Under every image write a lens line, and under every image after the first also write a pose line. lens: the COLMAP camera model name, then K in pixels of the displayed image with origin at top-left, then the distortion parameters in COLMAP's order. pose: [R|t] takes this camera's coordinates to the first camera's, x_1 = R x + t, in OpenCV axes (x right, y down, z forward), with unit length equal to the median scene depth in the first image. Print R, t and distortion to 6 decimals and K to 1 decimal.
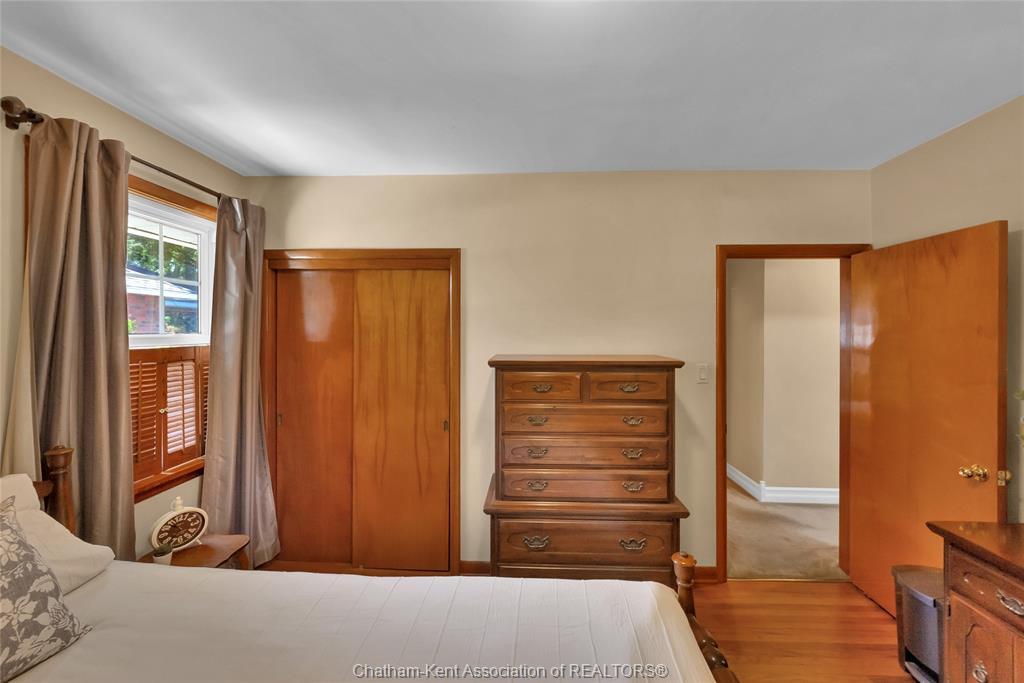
lens RADIAL K [[395.3, 0, 514.8], [0, 395.3, 328.4], [0, 0, 1]] dist [-0.003048, 0.000981]
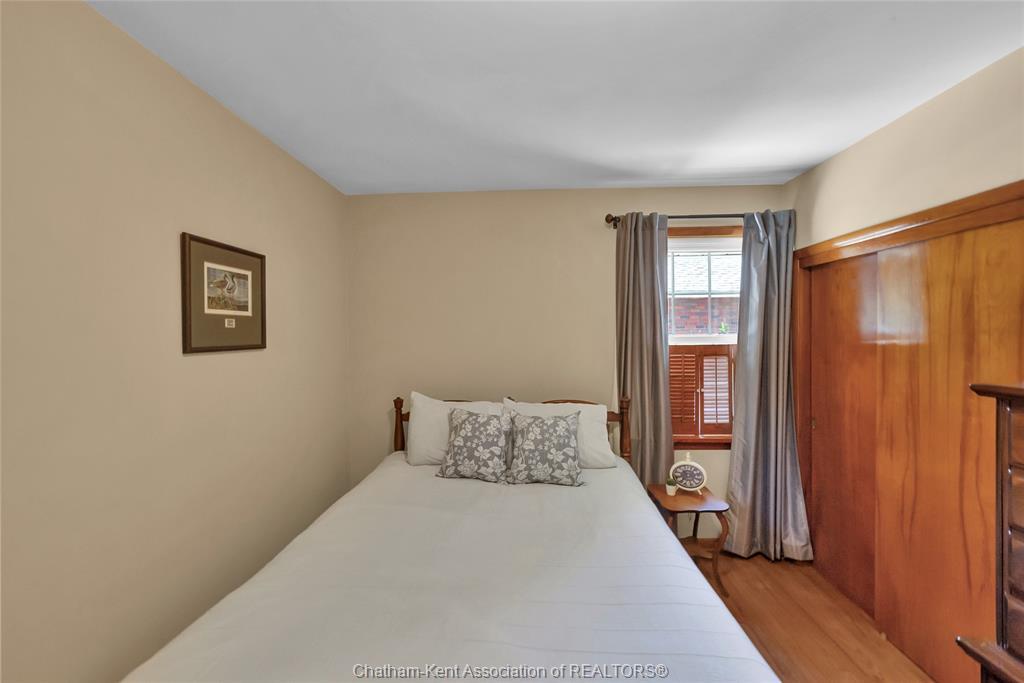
lens RADIAL K [[395.3, 0, 503.3], [0, 395.3, 337.1], [0, 0, 1]] dist [-0.003048, 0.000981]
pose [[-0.008545, 0.007630, -0.999934, 0.477394], [0.018717, 0.999797, 0.007469, -0.000042], [0.999788, -0.018652, -0.008686, 0.329999]]
